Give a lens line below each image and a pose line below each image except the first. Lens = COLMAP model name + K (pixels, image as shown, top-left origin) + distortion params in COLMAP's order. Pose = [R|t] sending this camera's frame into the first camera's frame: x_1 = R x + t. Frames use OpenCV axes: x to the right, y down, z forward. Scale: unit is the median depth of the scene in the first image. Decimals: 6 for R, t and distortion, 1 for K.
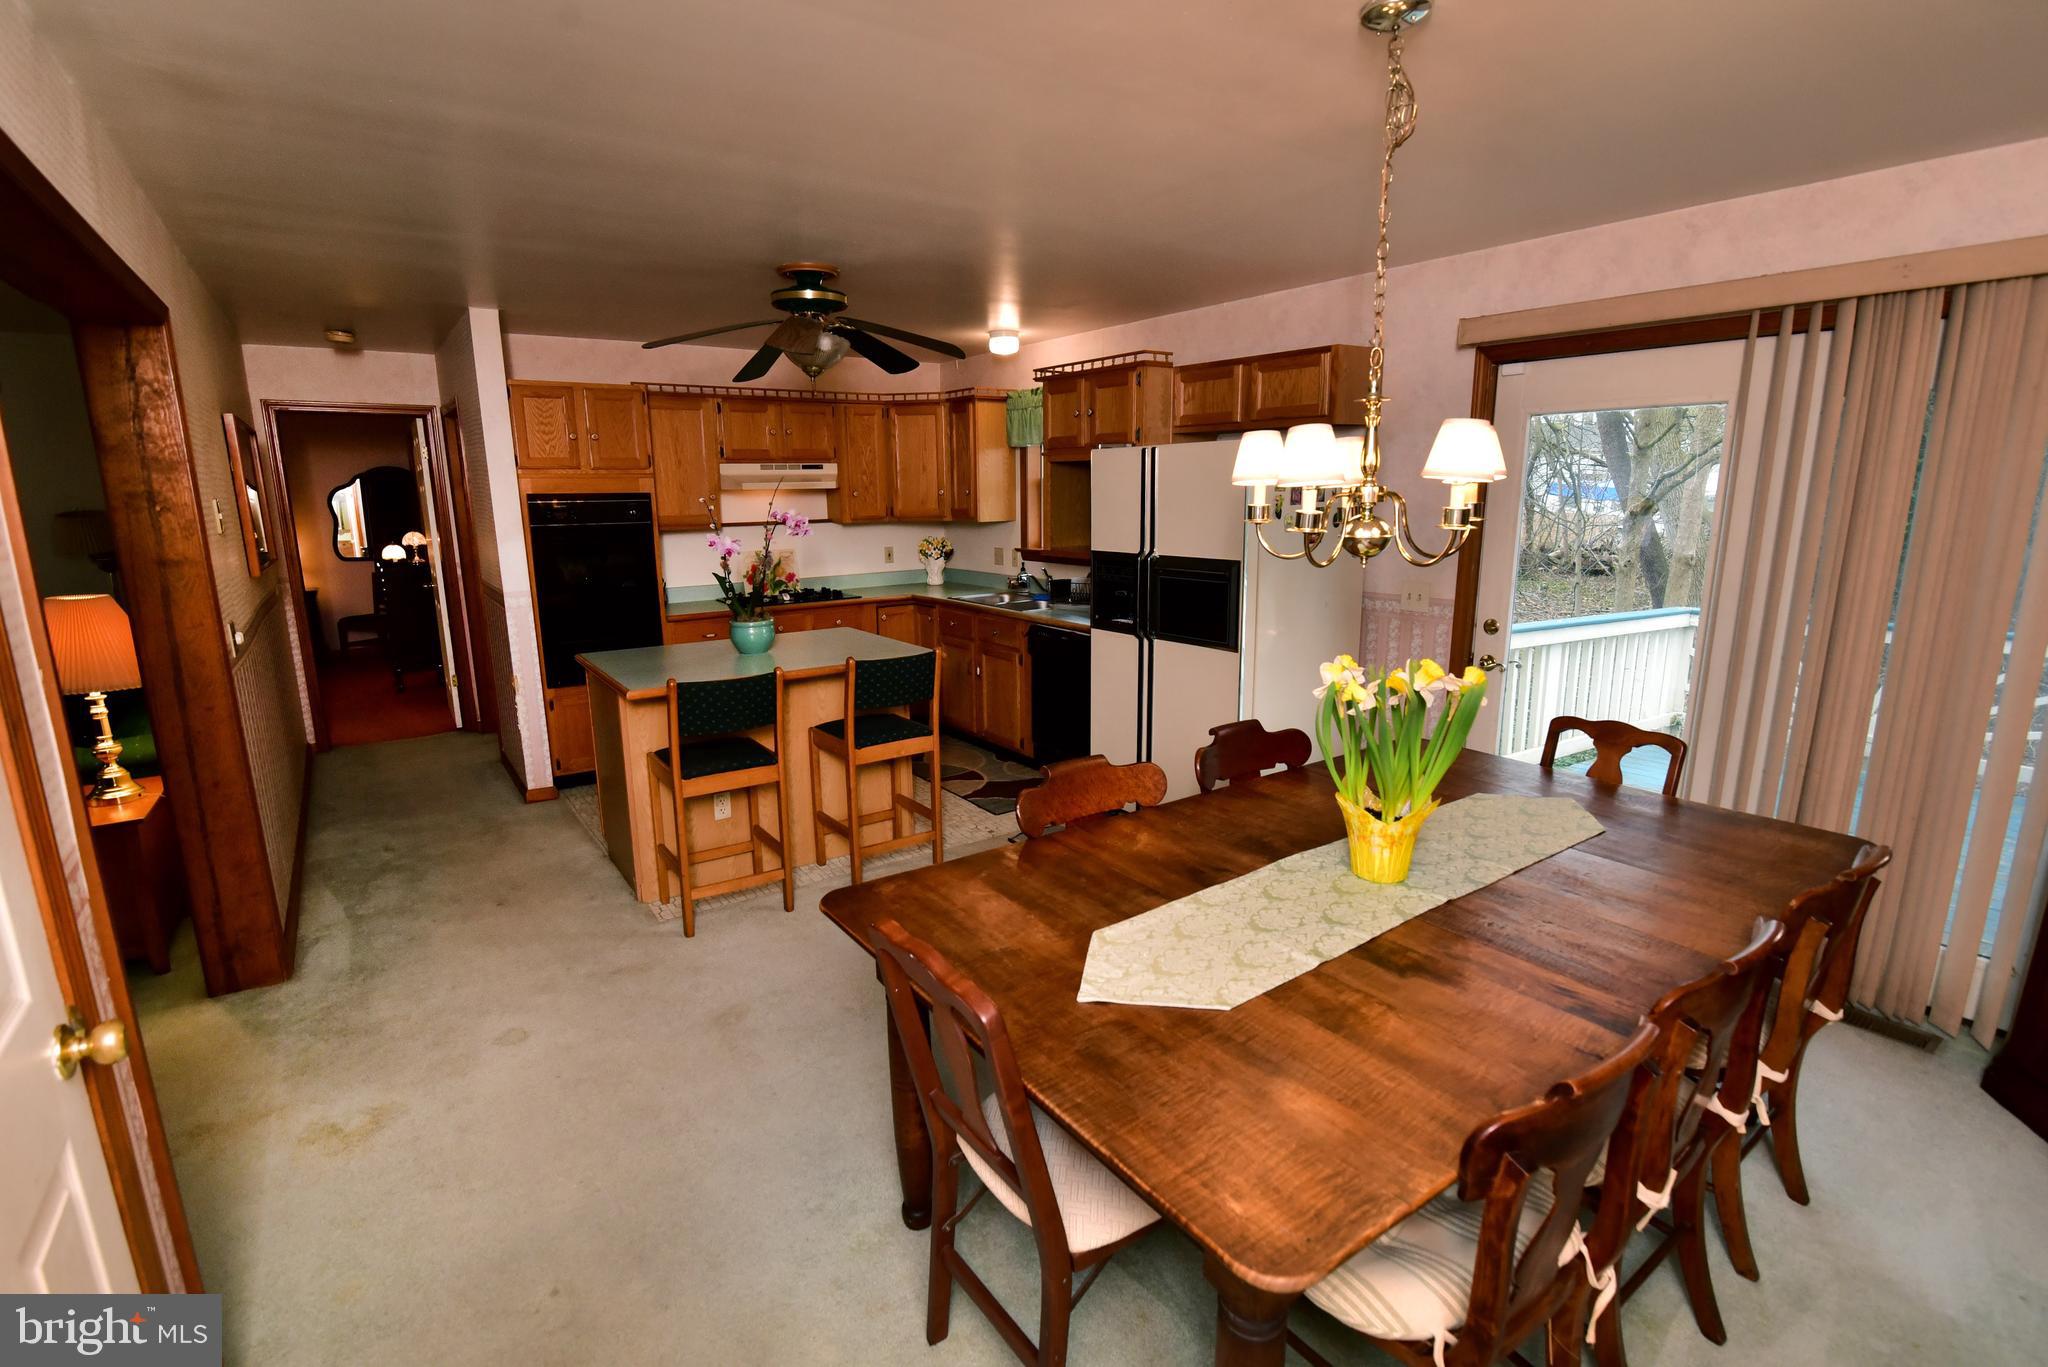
lens RADIAL K [[937.6, 0, 1008.2], [0, 937.6, 684.7], [0, 0, 1]] dist [-0.018109, -0.000372]
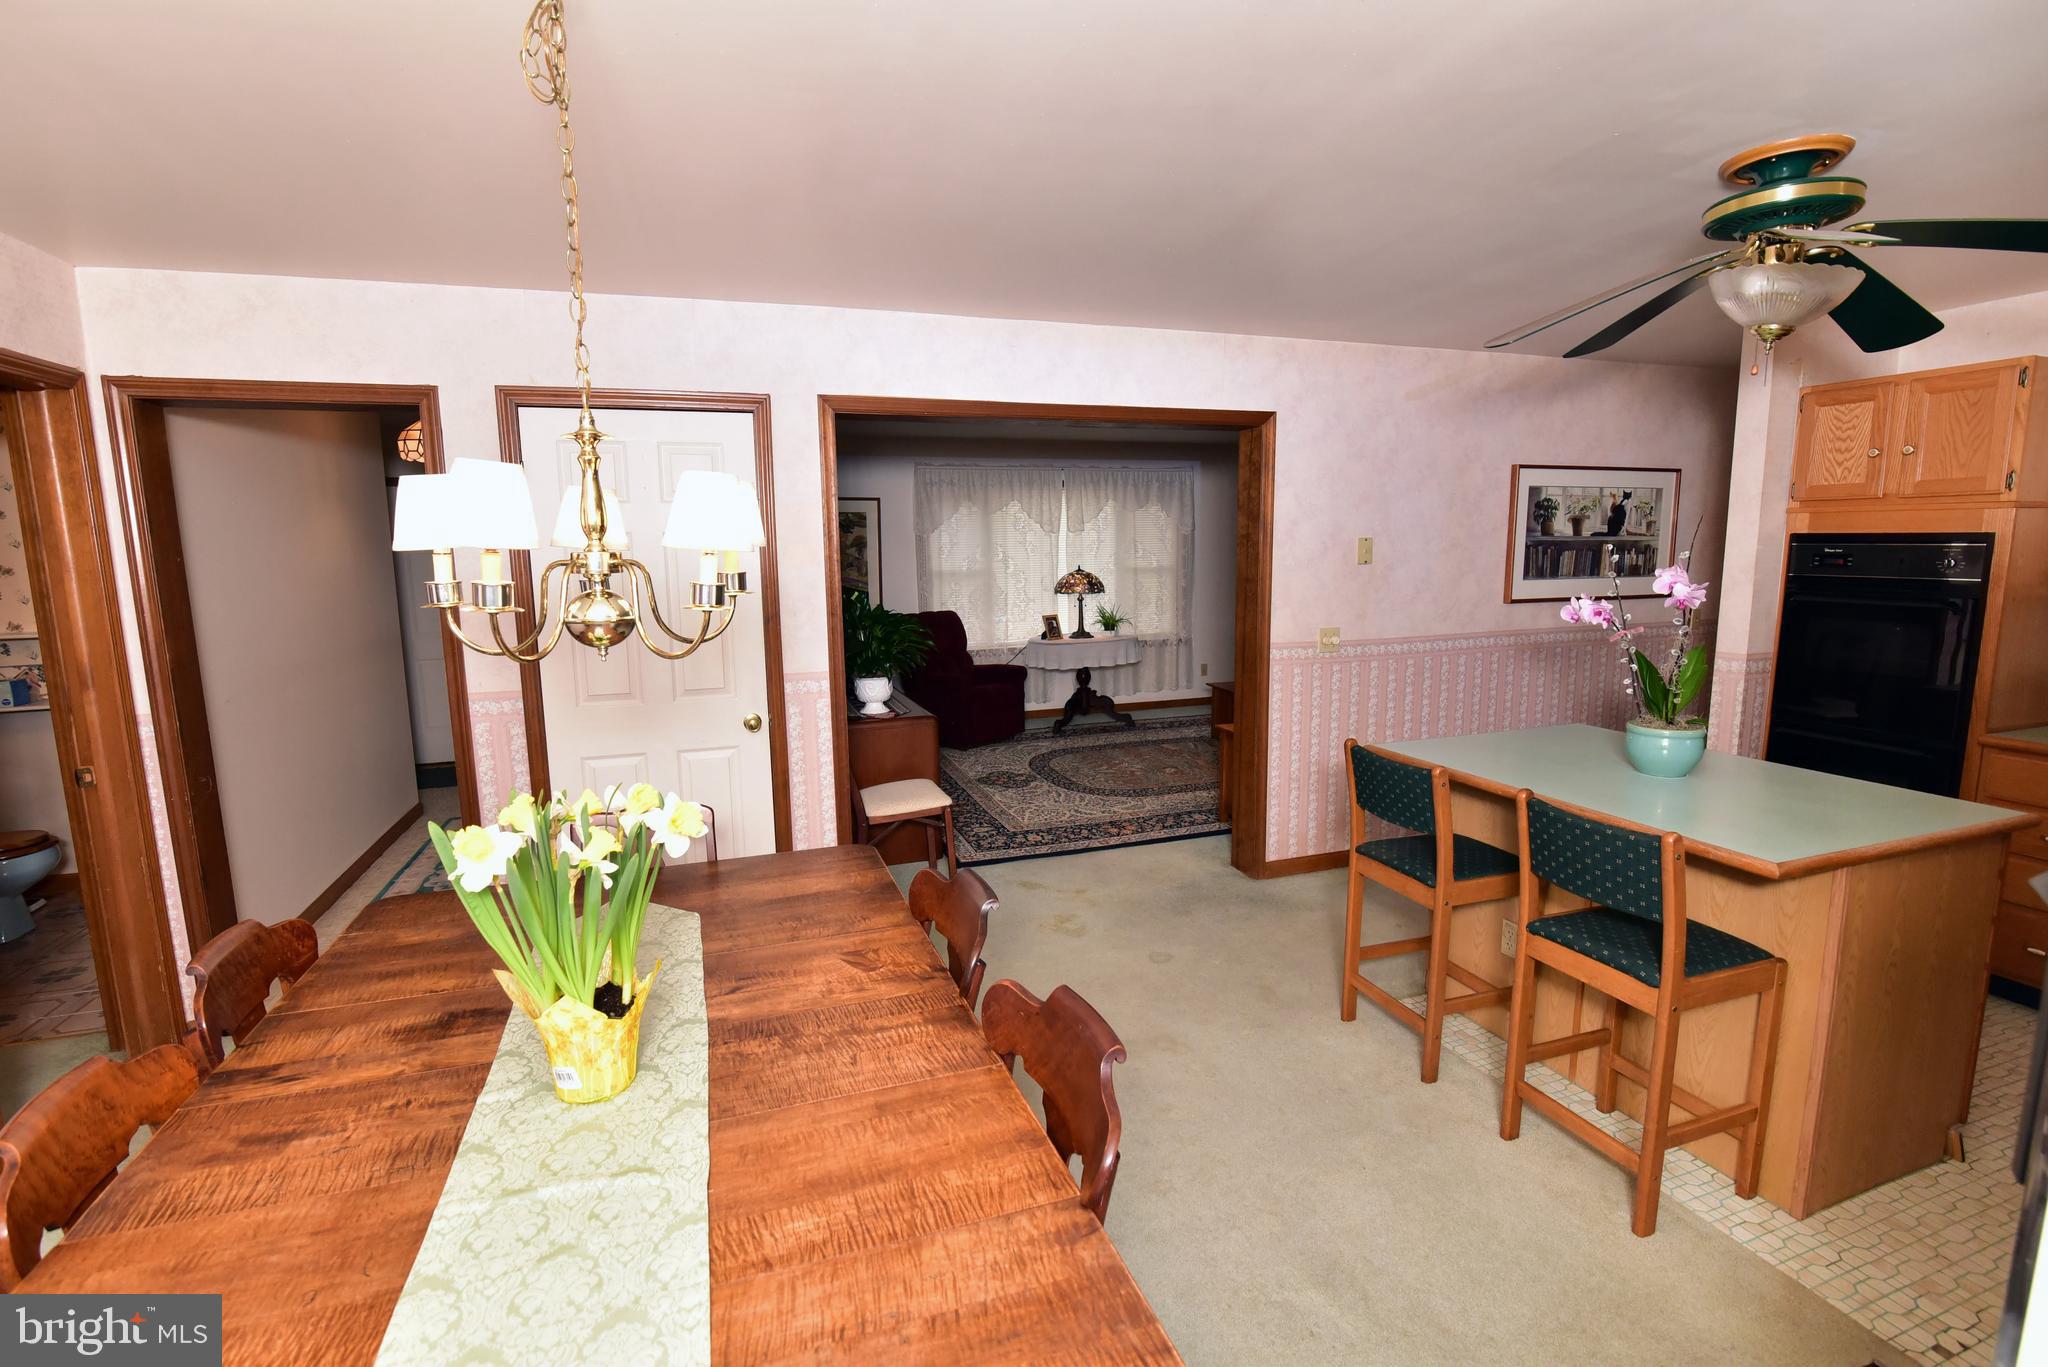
lens RADIAL K [[937.6, 0, 1008.2], [0, 937.6, 684.7], [0, 0, 1]] dist [-0.018109, -0.000372]
pose [[-0.275669, 0.162576, -0.947405, 0.696177], [-0.178637, 0.959761, 0.216675, -0.227511], [0.944508, 0.228972, -0.235534, 1.036086]]
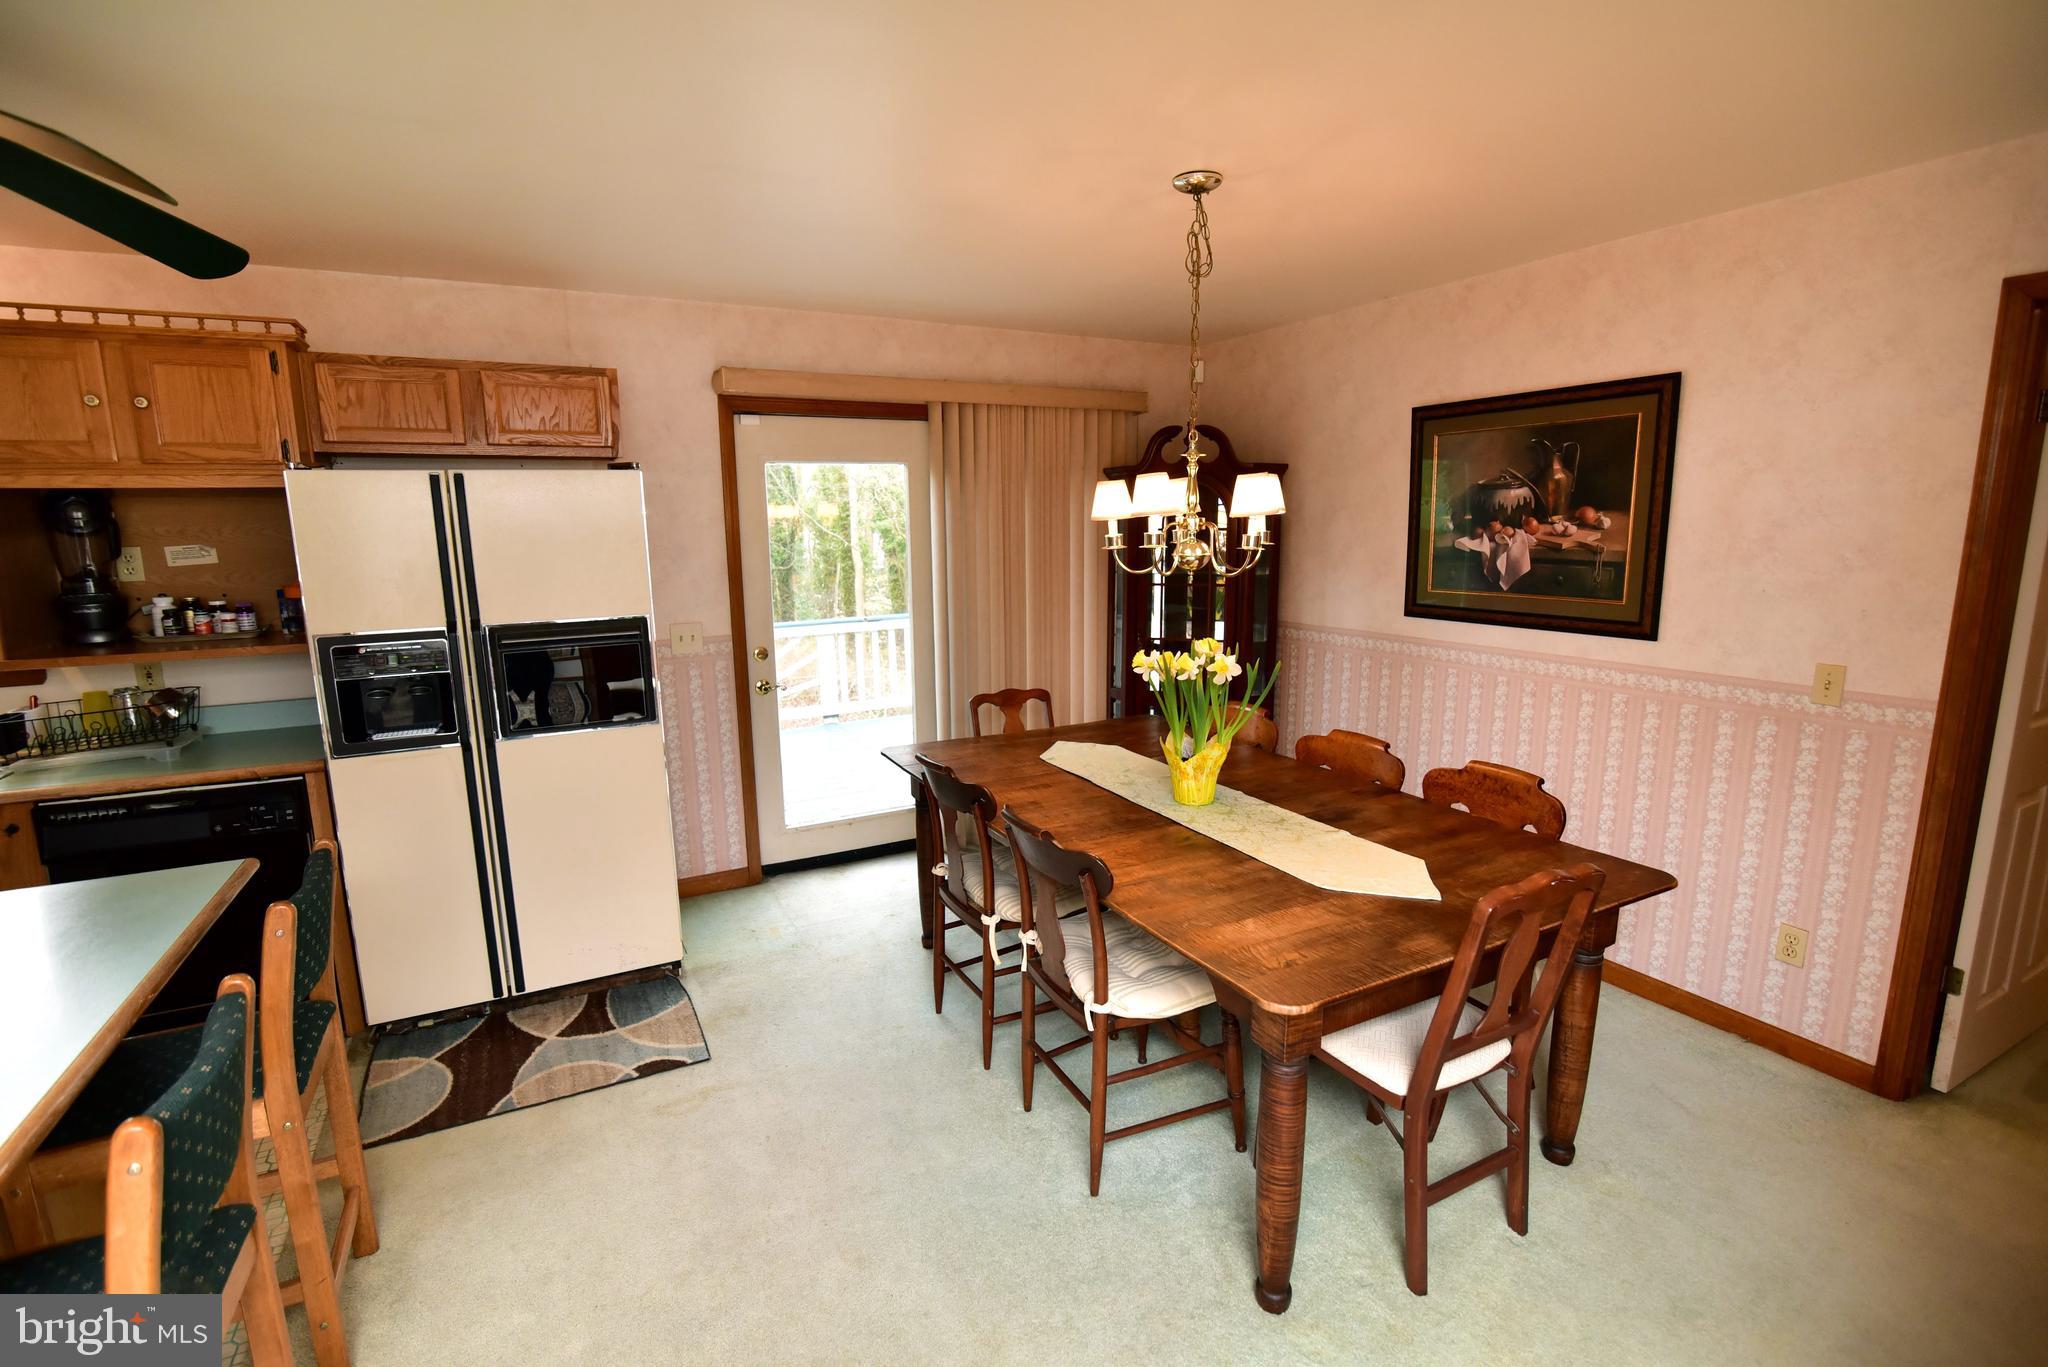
lens RADIAL K [[937.6, 0, 1008.2], [0, 937.6, 684.7], [0, 0, 1]] dist [-0.018109, -0.000372]
pose [[0.128483, -0.165252, 0.977847, -0.704148], [0.216336, 0.966943, 0.134984, -0.152285], [-0.967828, 0.194200, 0.159986, 0.748499]]
